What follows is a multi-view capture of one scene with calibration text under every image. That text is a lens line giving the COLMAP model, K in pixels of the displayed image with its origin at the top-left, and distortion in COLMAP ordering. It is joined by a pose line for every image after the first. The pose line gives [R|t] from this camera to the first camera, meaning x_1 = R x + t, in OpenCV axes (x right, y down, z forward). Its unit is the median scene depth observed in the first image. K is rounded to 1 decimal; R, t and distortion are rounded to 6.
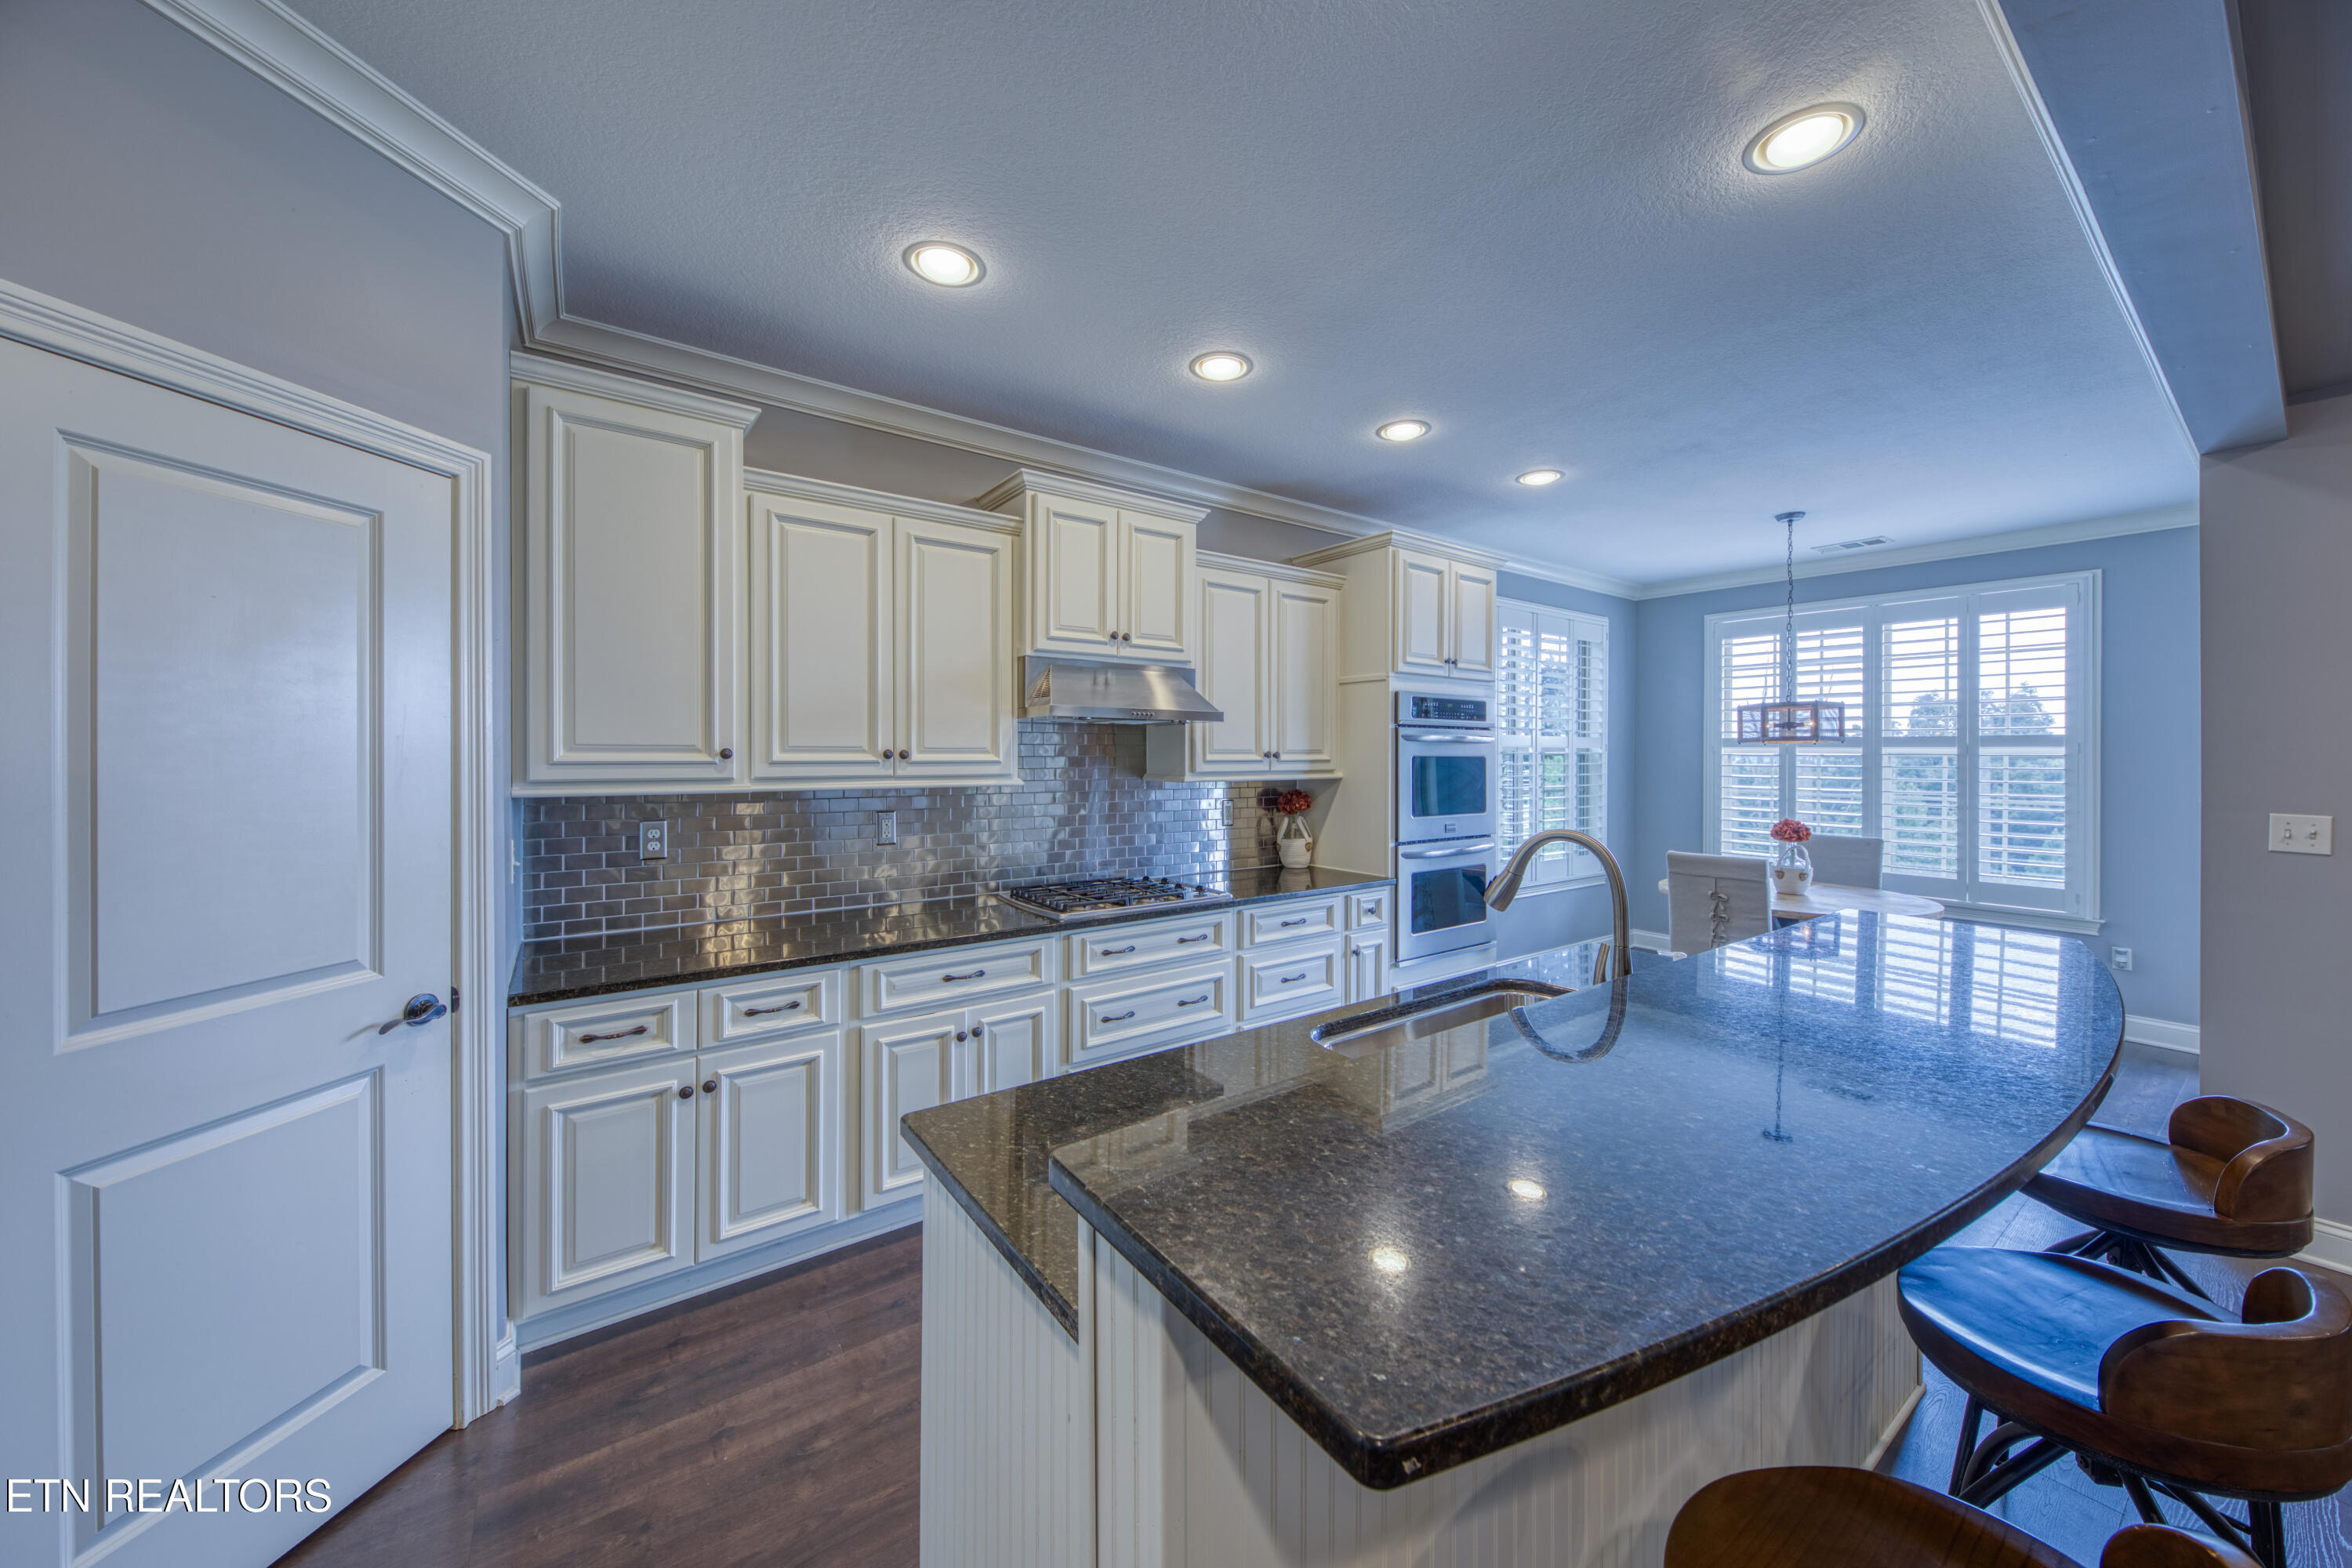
lens RADIAL K [[838.0, 0, 1185.6], [0, 838.0, 756.9], [0, 0, 1]] dist [-0.000984, -0.000176]
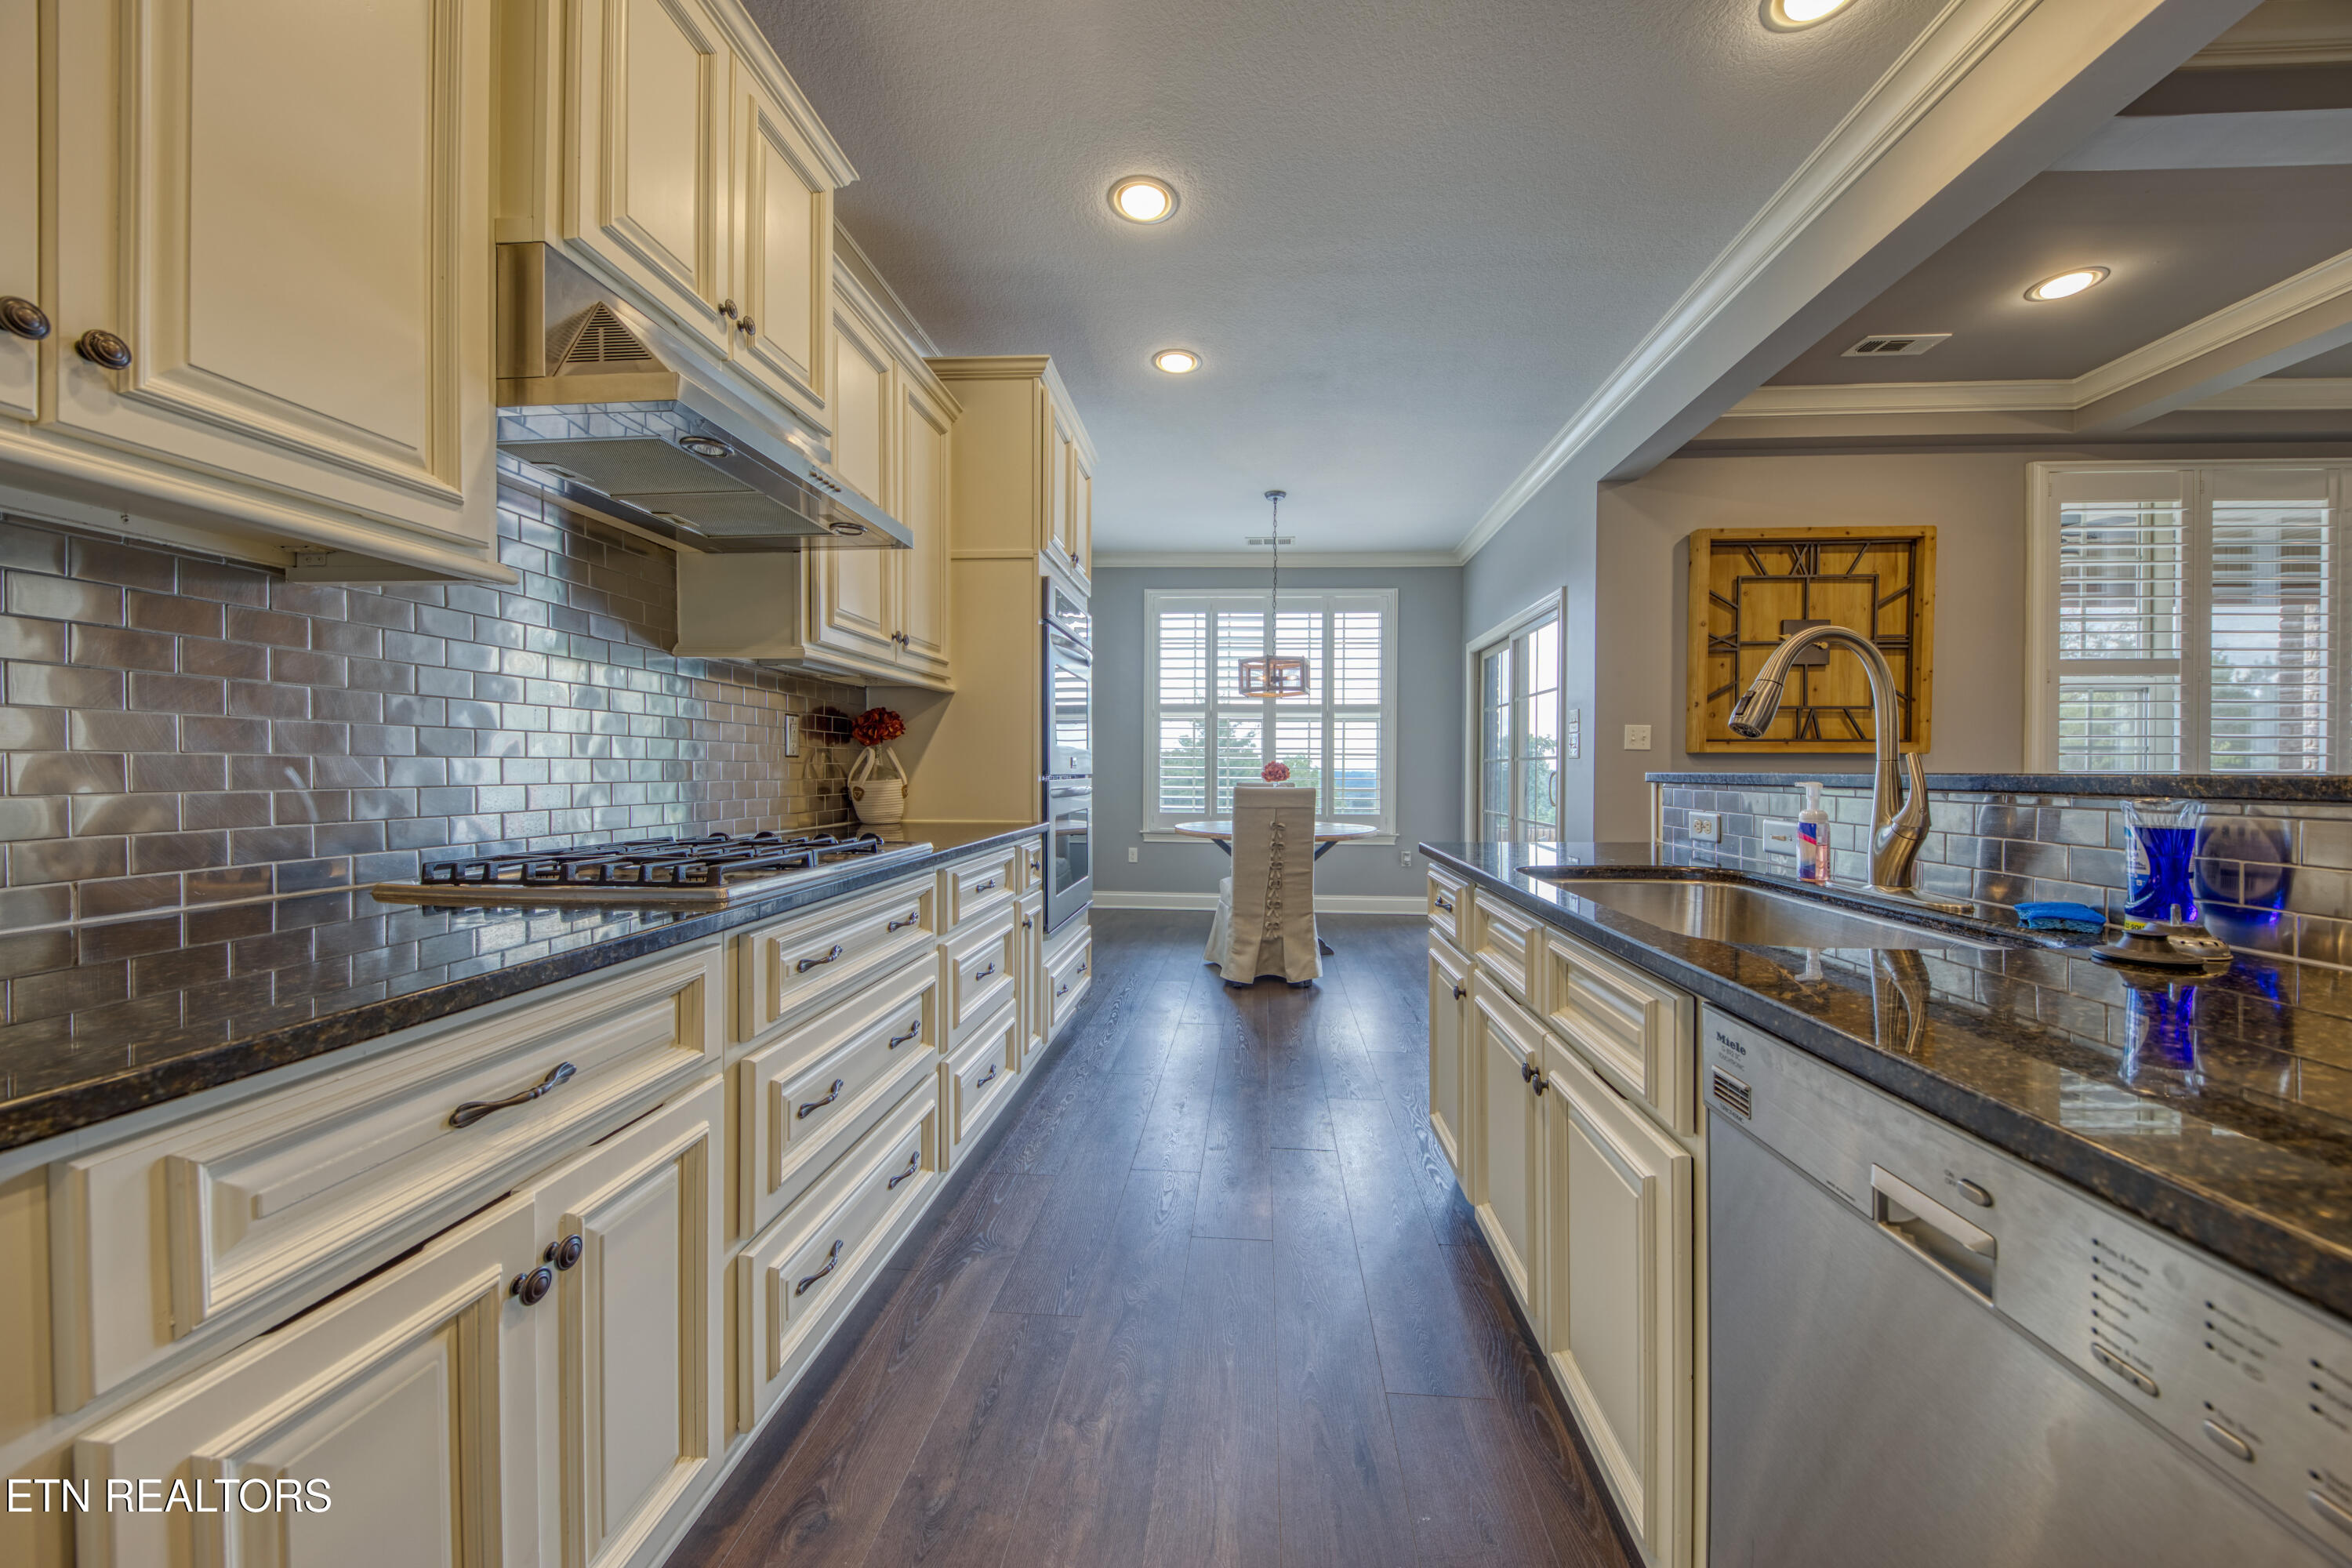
lens RADIAL K [[823.5, 0, 1204.8], [0, 823.5, 777.9], [0, 0, 1]] dist [0.011613, -0.007273]
pose [[0.631793, -0.008537, 0.775091, -0.280476], [0.001780, 0.999953, 0.009564, 0.116171], [-0.775135, -0.004663, 0.631778, 0.498328]]
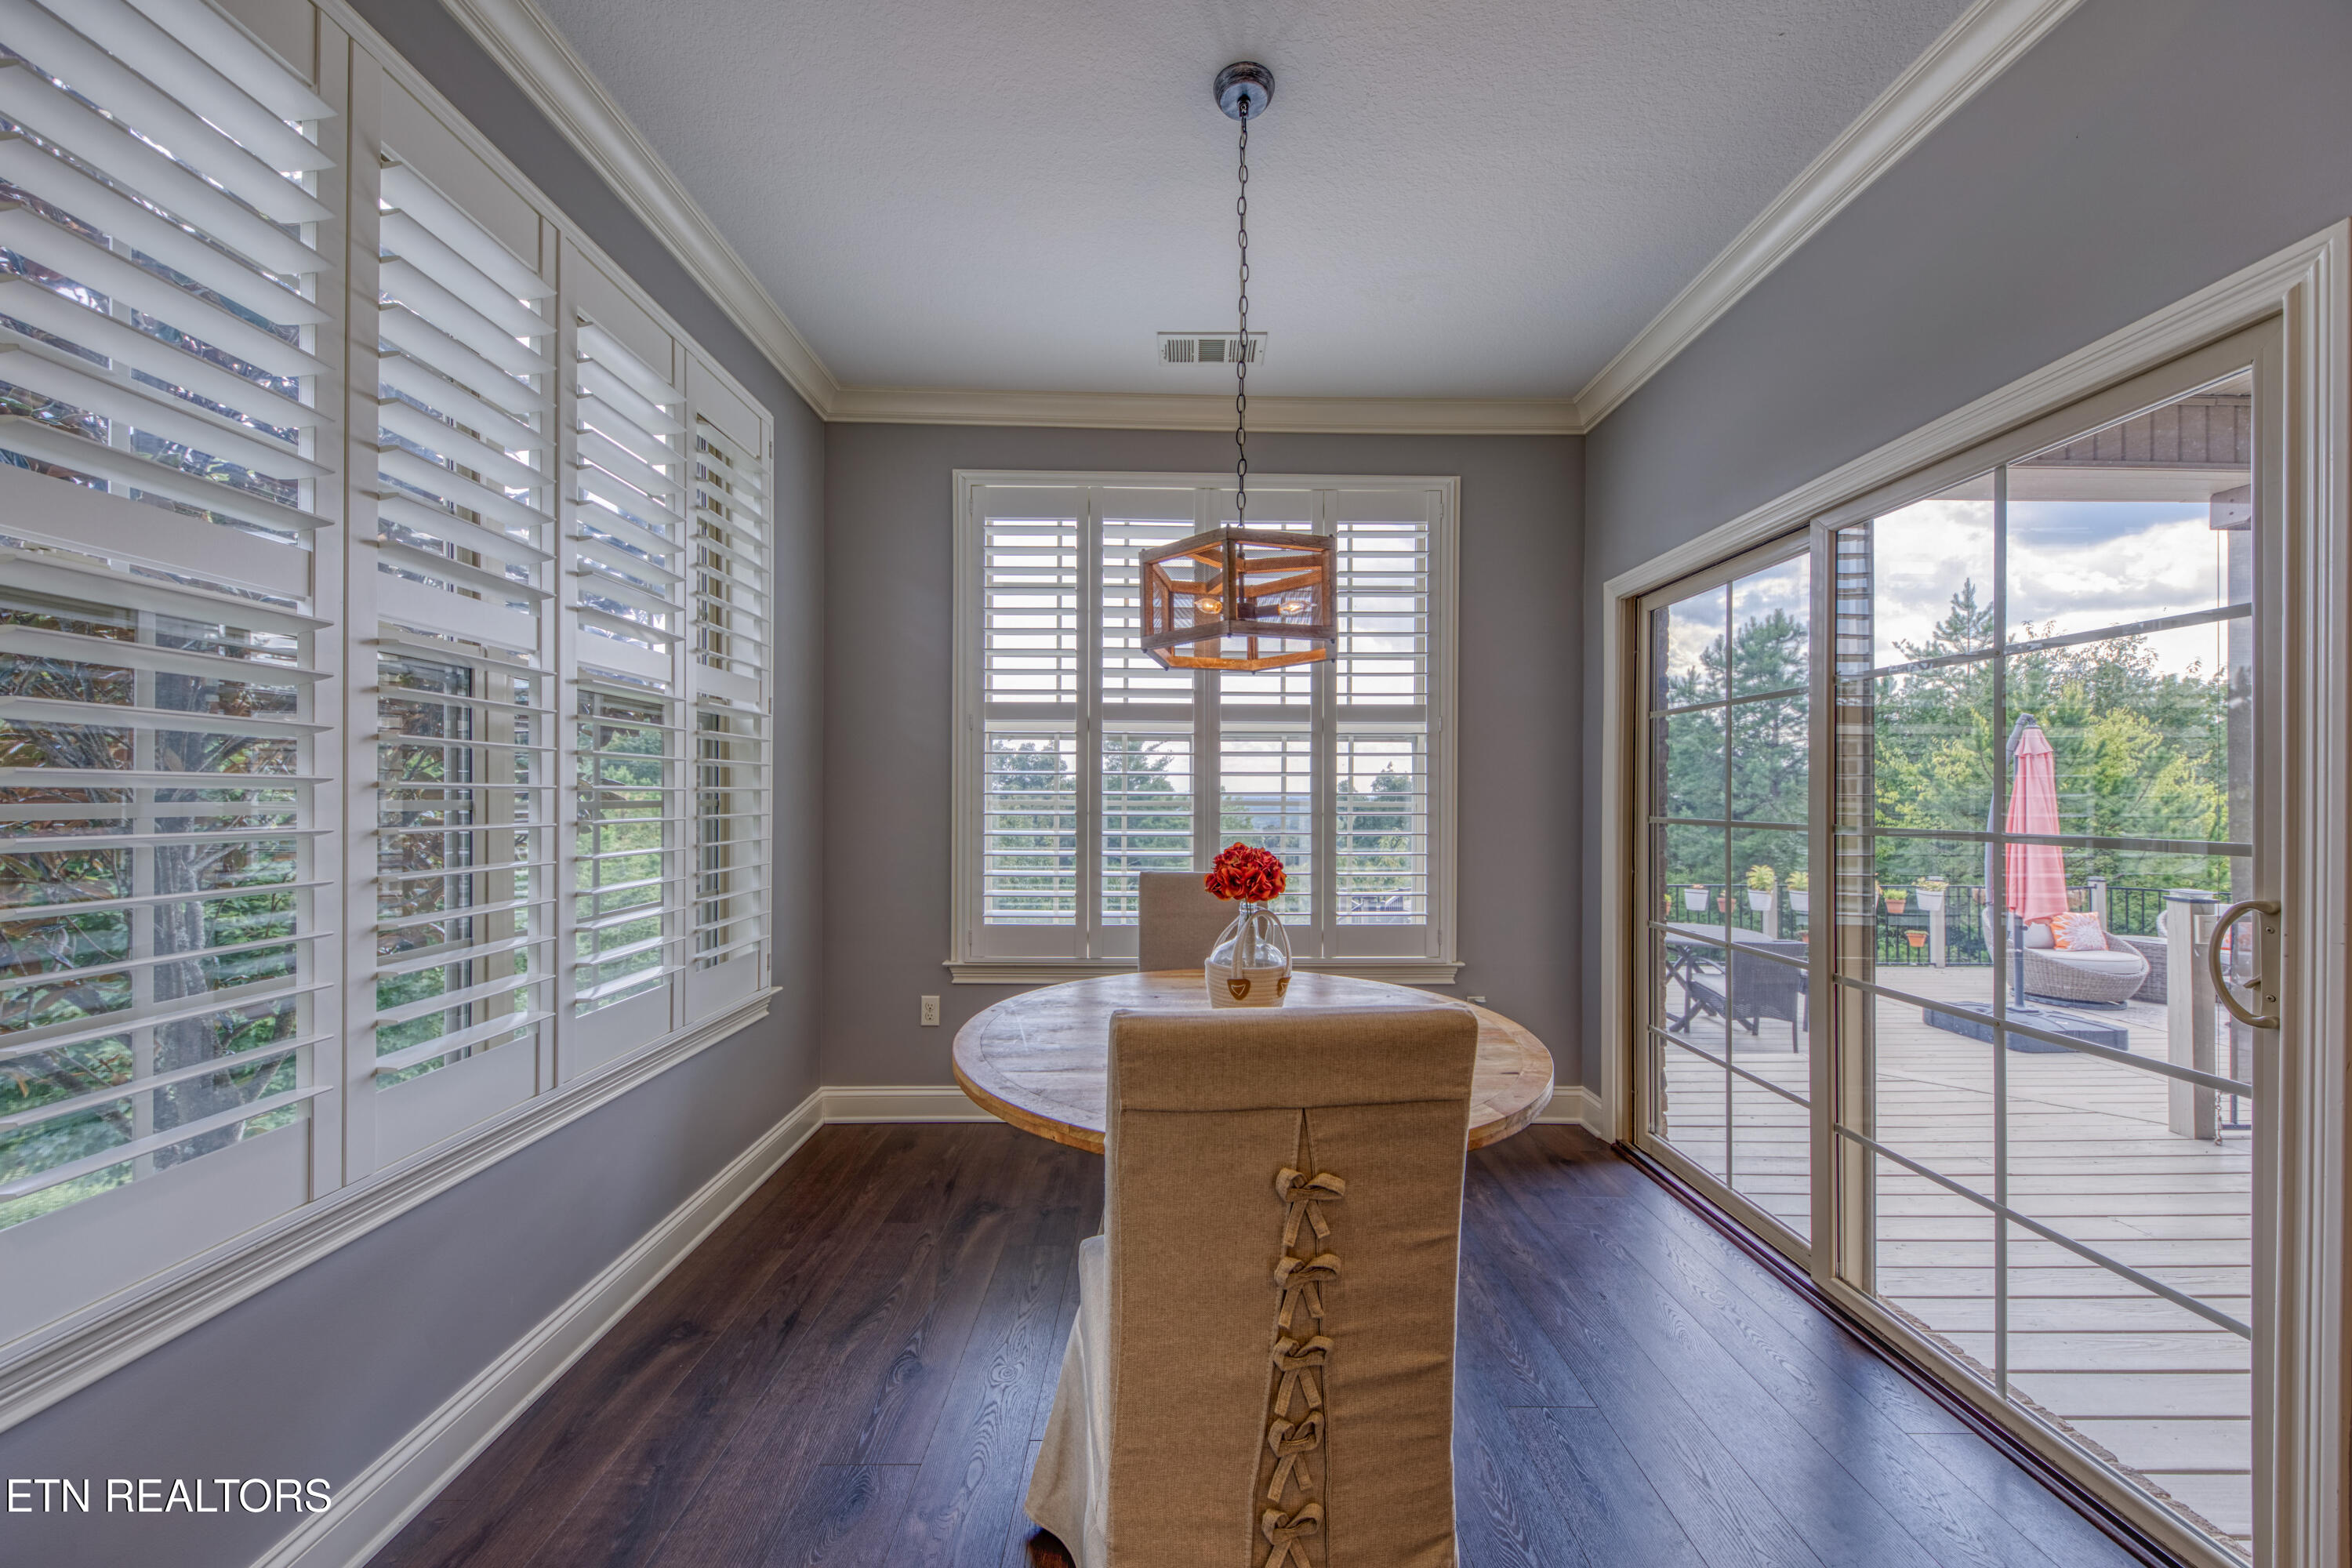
lens RADIAL K [[807.4, 0, 1174.9], [0, 807.4, 798.5], [0, 0, 1]] dist [-0.000008, -0.000009]
pose [[0.575285, -0.004498, 0.817941, 0.519252], [0.004119, 0.999988, 0.002602, 0.069379], [-0.817943, 0.001872, 0.575297, 1.089040]]
